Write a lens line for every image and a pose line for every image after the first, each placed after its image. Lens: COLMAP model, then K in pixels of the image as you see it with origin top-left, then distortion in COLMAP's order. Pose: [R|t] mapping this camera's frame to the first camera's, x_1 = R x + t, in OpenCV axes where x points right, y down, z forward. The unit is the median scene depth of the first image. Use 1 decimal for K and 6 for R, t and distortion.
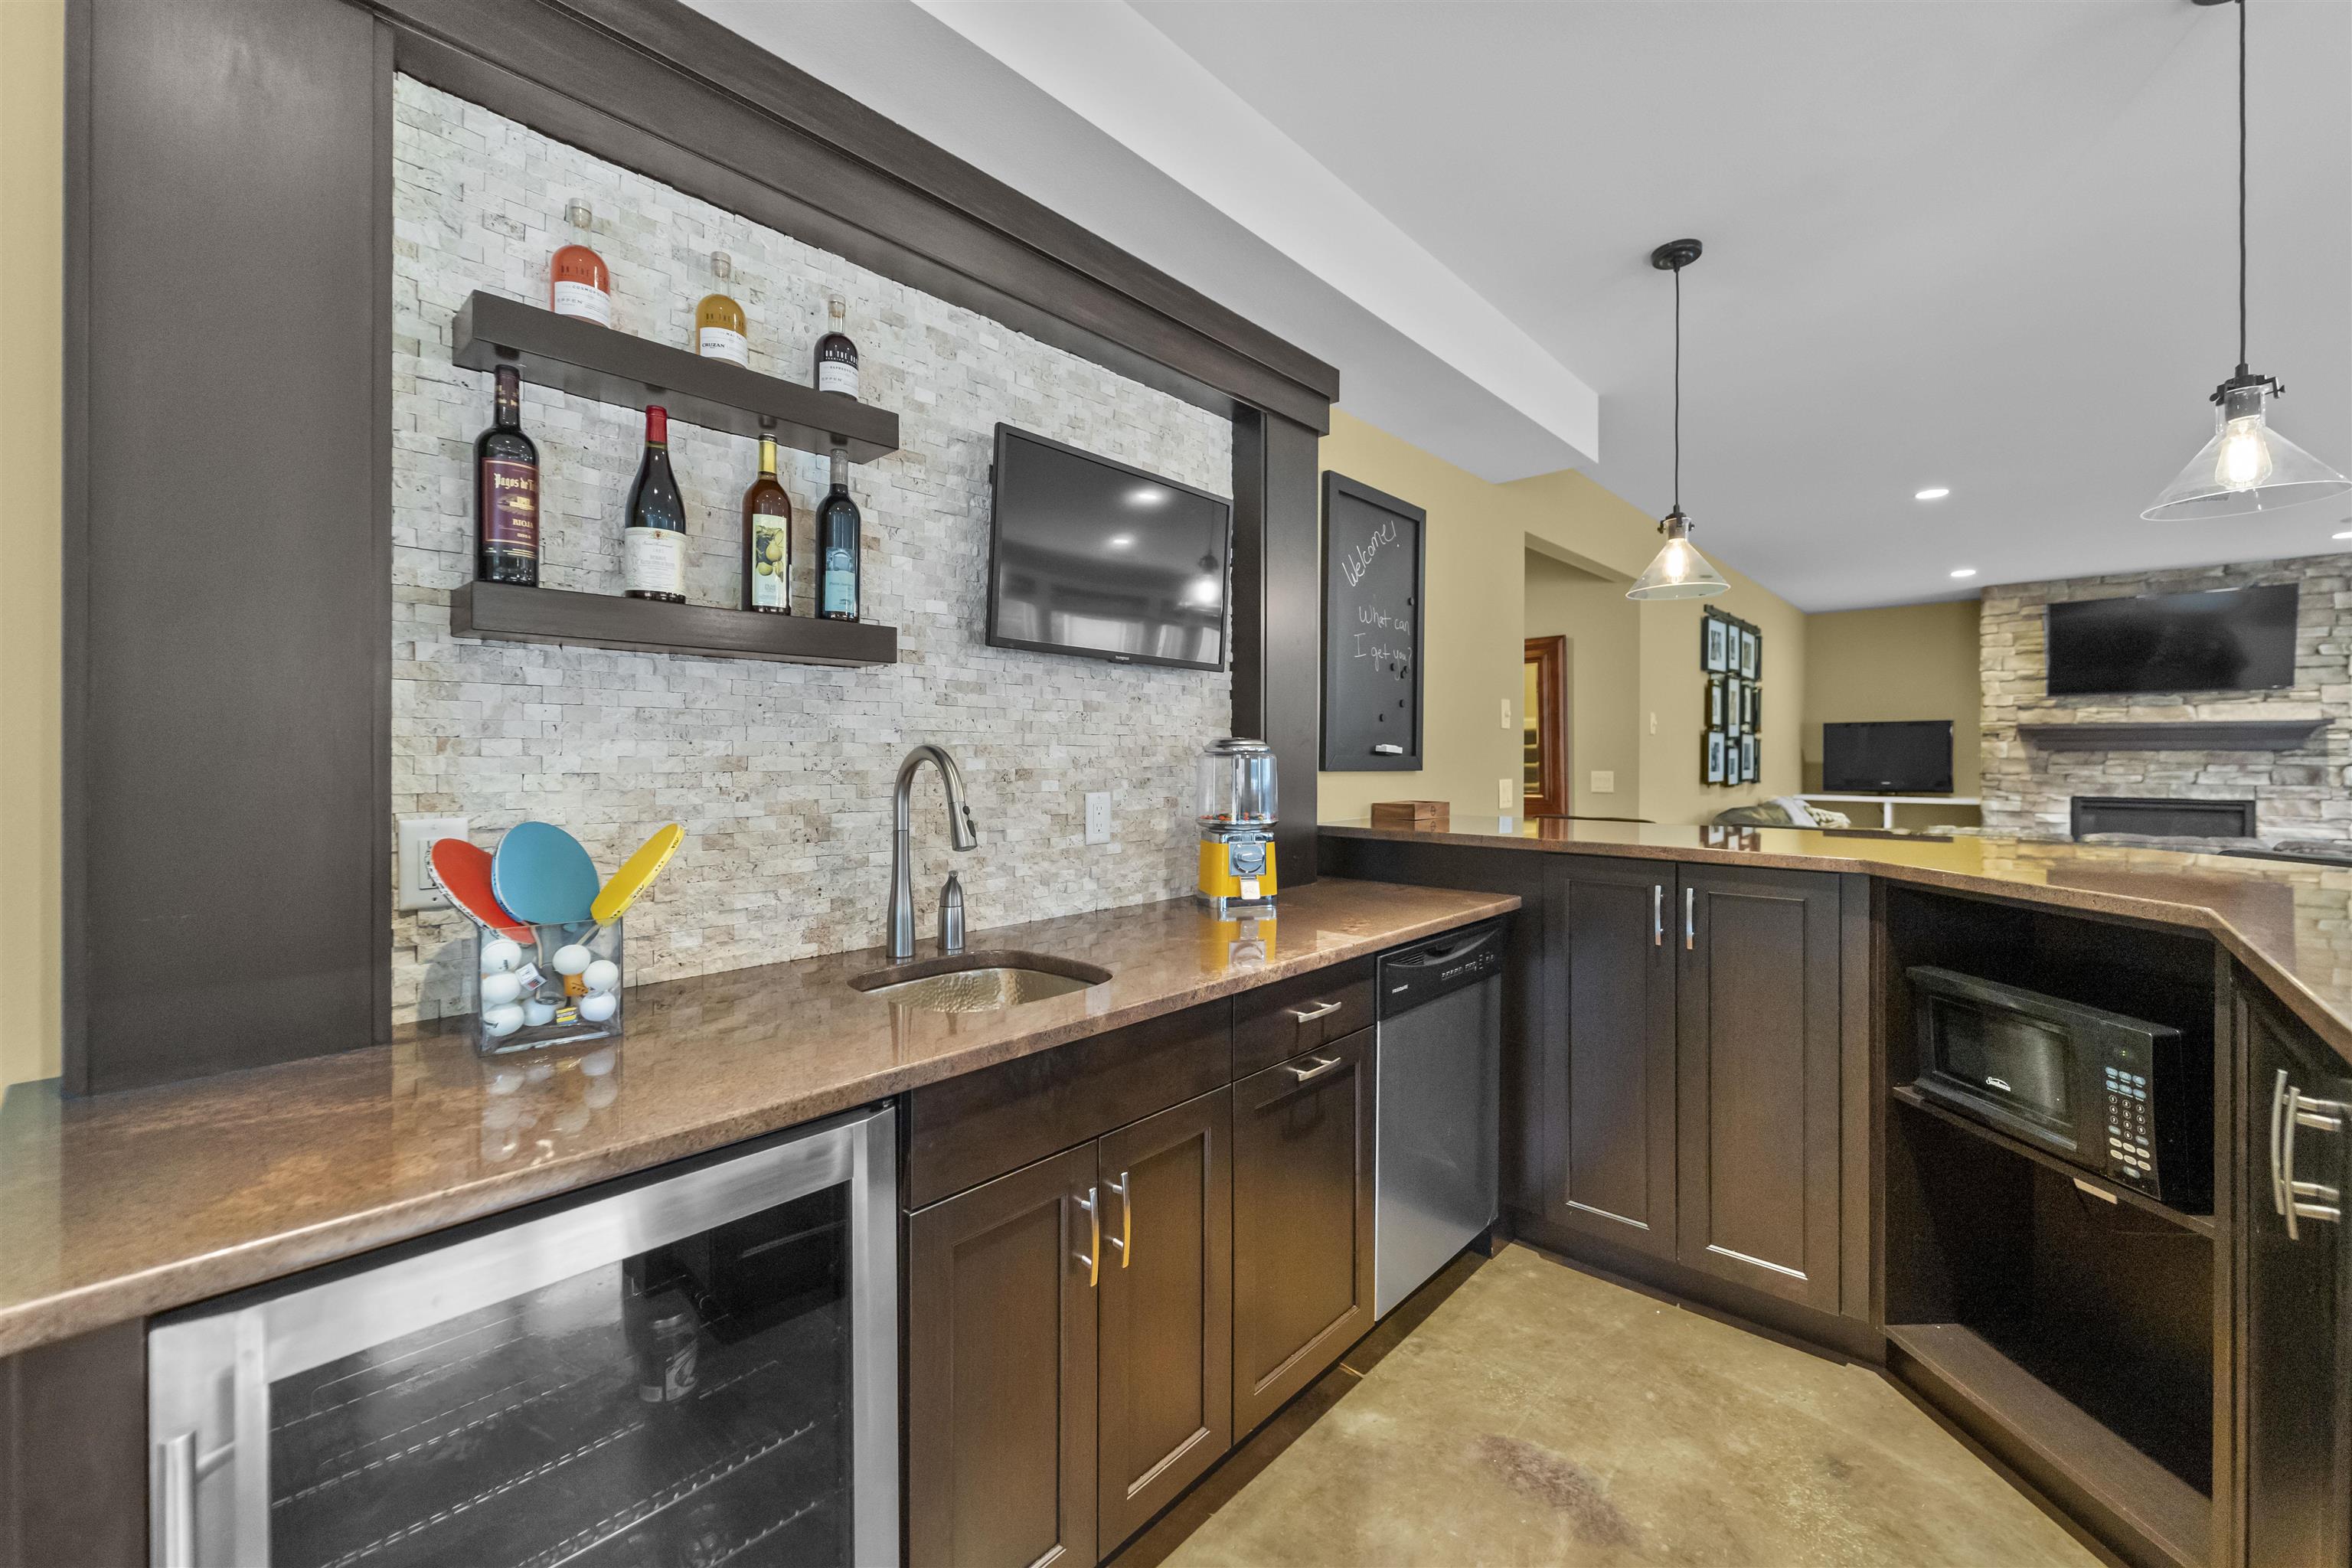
lens RADIAL K [[942.0, 0, 1177.7], [0, 942.0, 756.4], [0, 0, 1]] dist [0.004269, -0.002381]
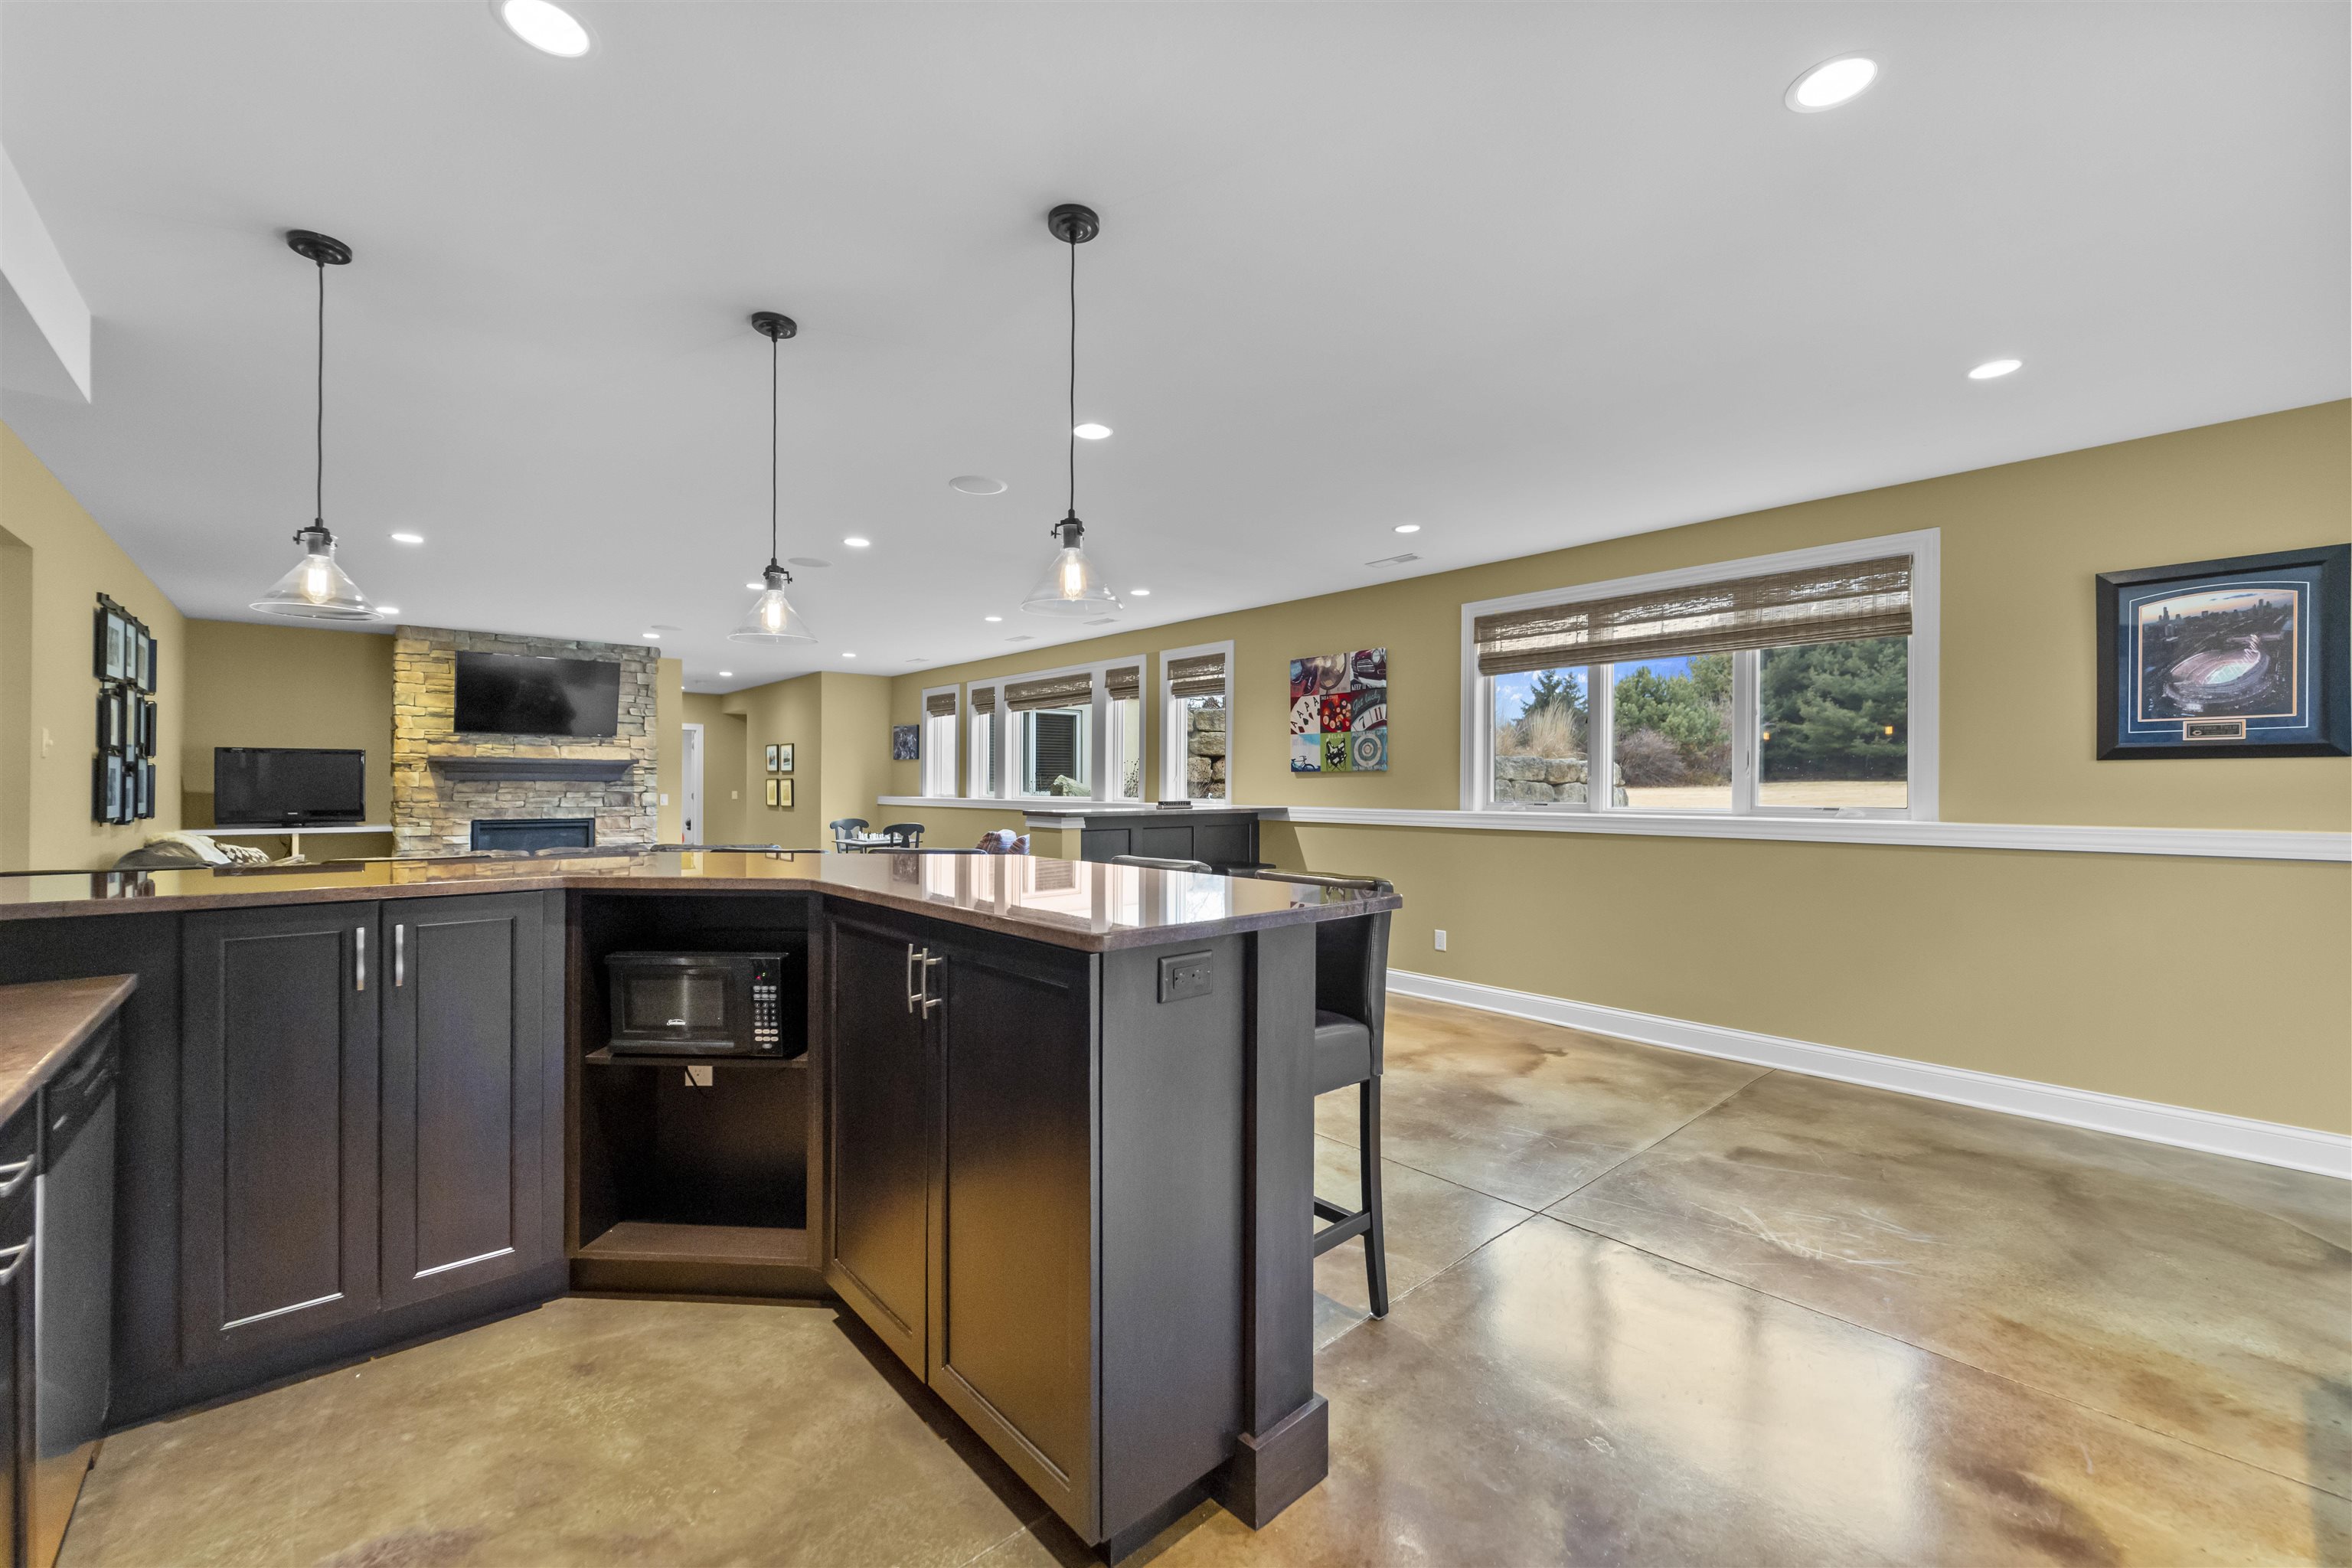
lens RADIAL K [[942.0, 0, 1169.6], [0, 942.0, 781.9], [0, 0, 1]] dist [0.004269, -0.002381]
pose [[0.110631, 0.003468, 0.993855, -0.117833], [-0.002214, 0.999992, -0.003243, -0.002954], [-0.993859, -0.001841, 0.110638, 0.027835]]
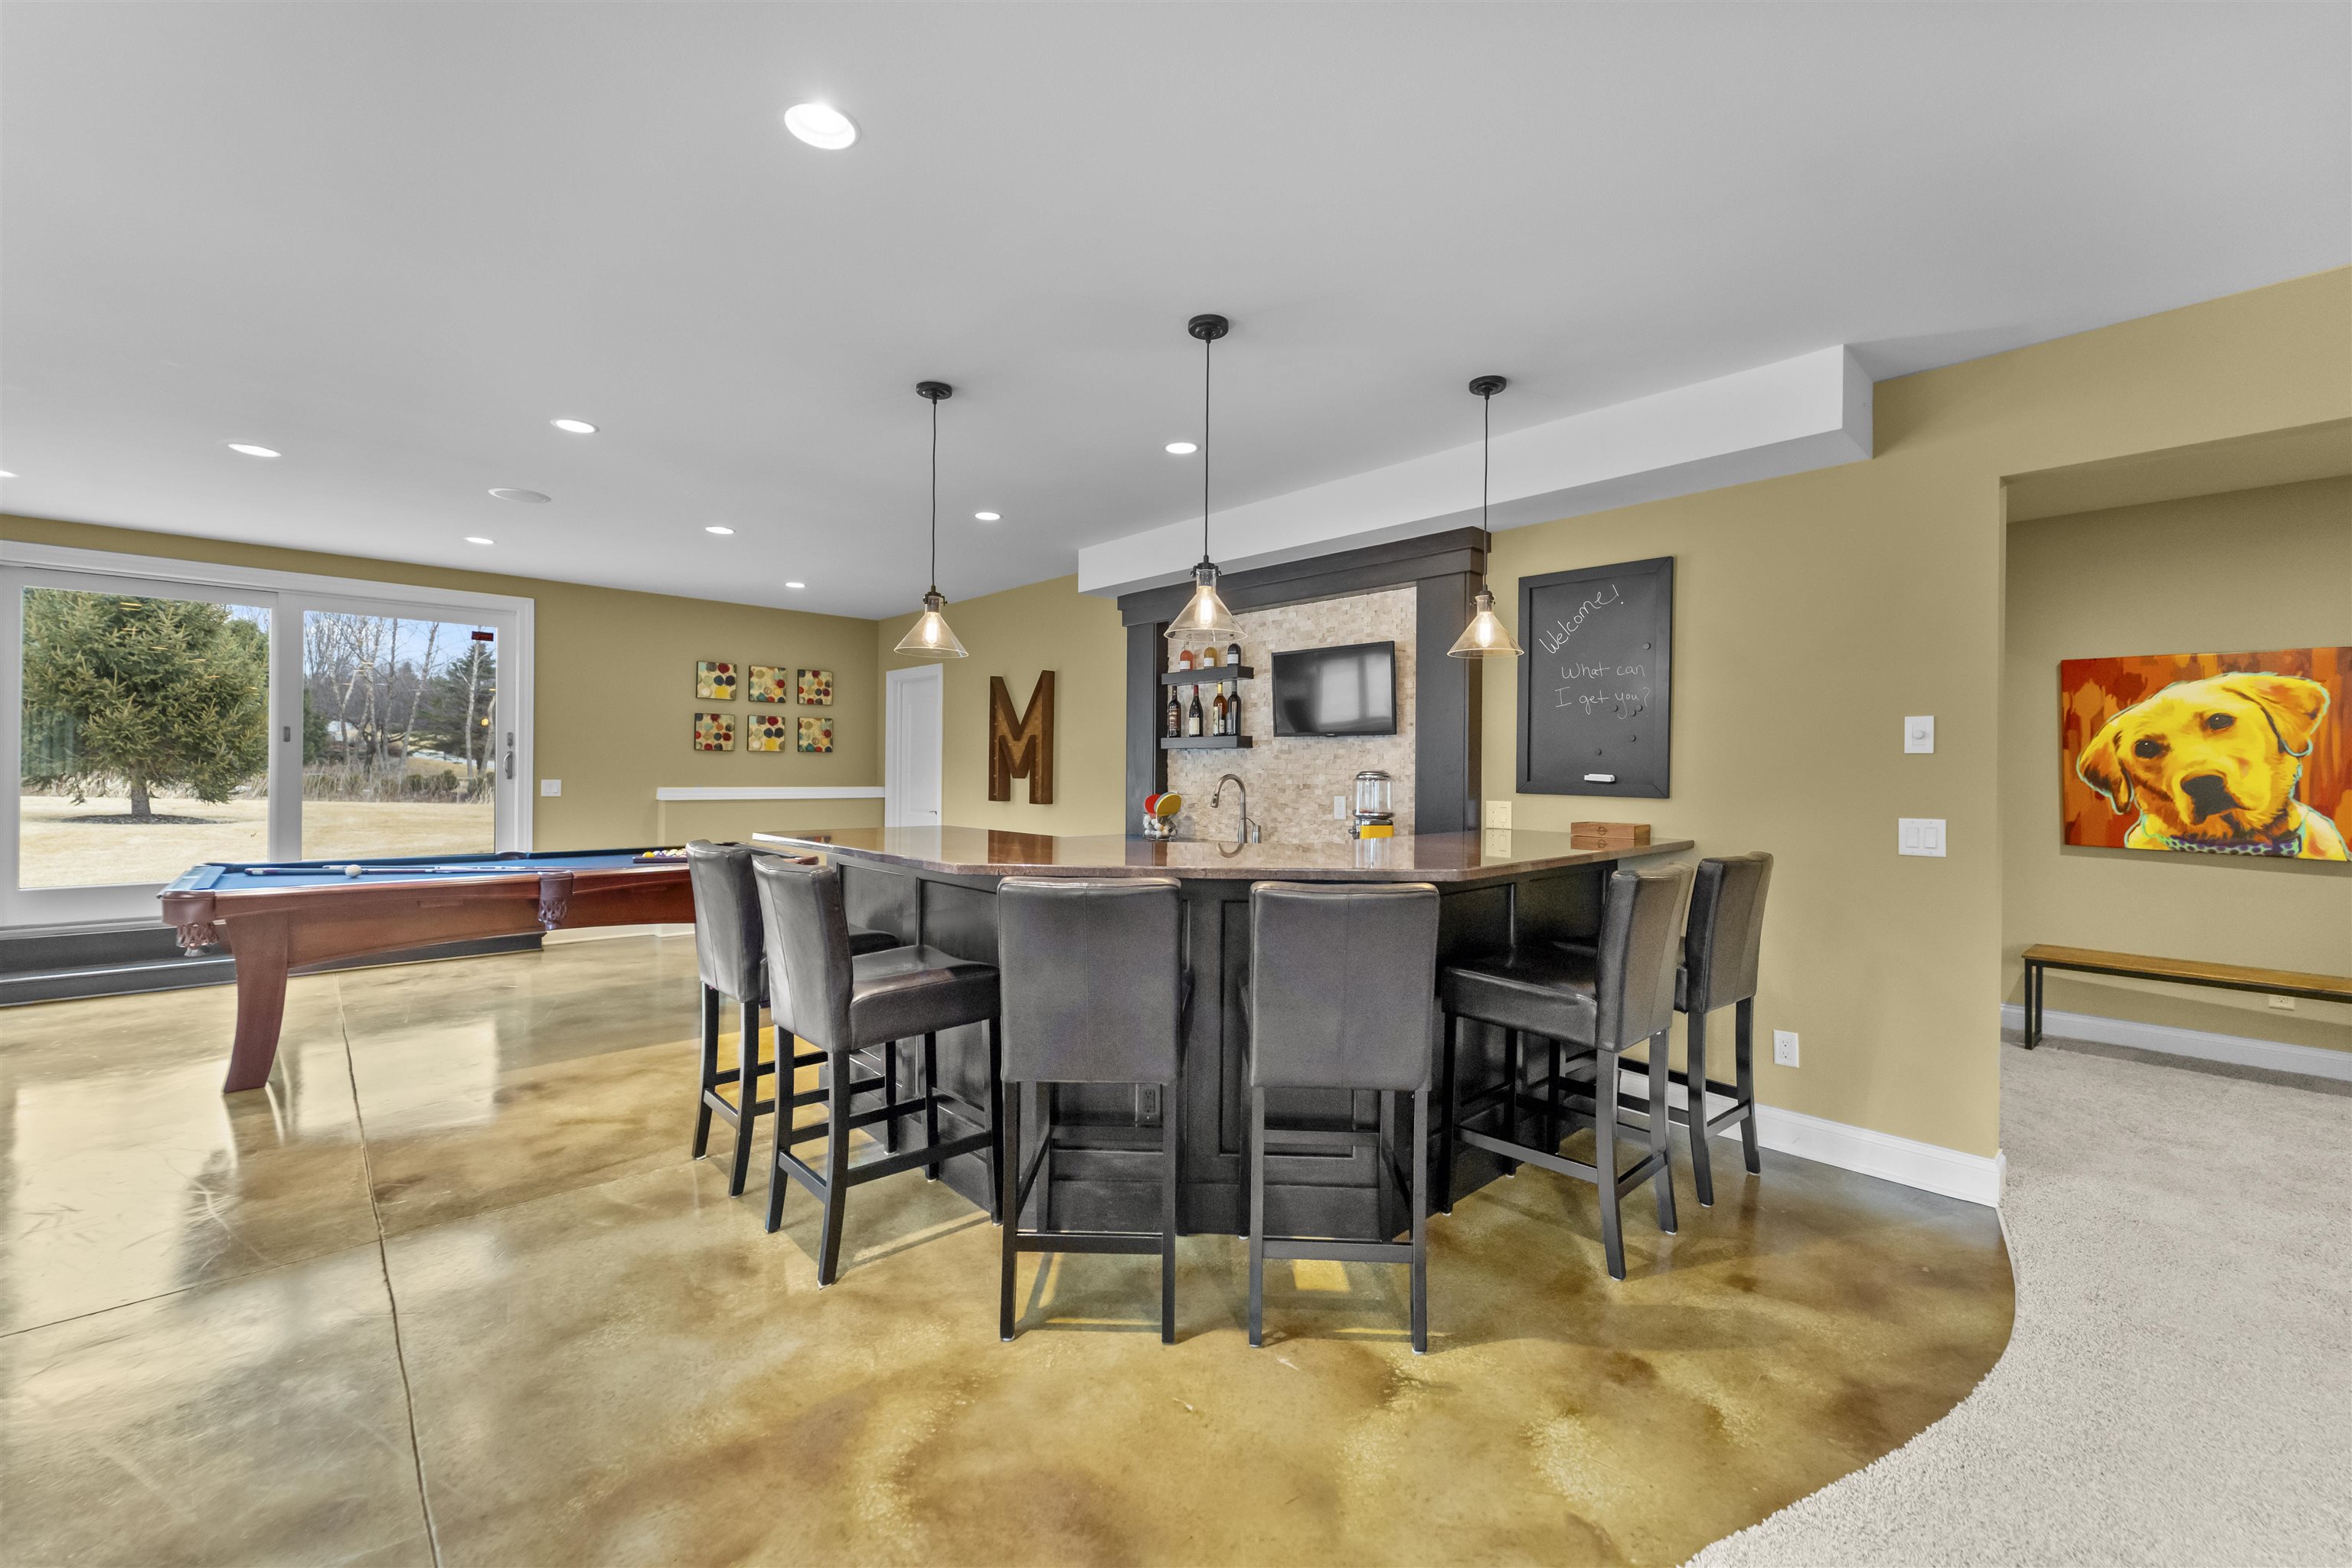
lens RADIAL K [[942.0, 0, 1176.6], [0, 942.0, 772.7], [0, 0, 1]] dist [0.004269, -0.002381]
pose [[-0.081936, 0.003200, -0.996632, 0.722867], [-0.009666, 0.999945, 0.004005, -0.007106], [0.996591, 0.009961, -0.081901, 0.276526]]
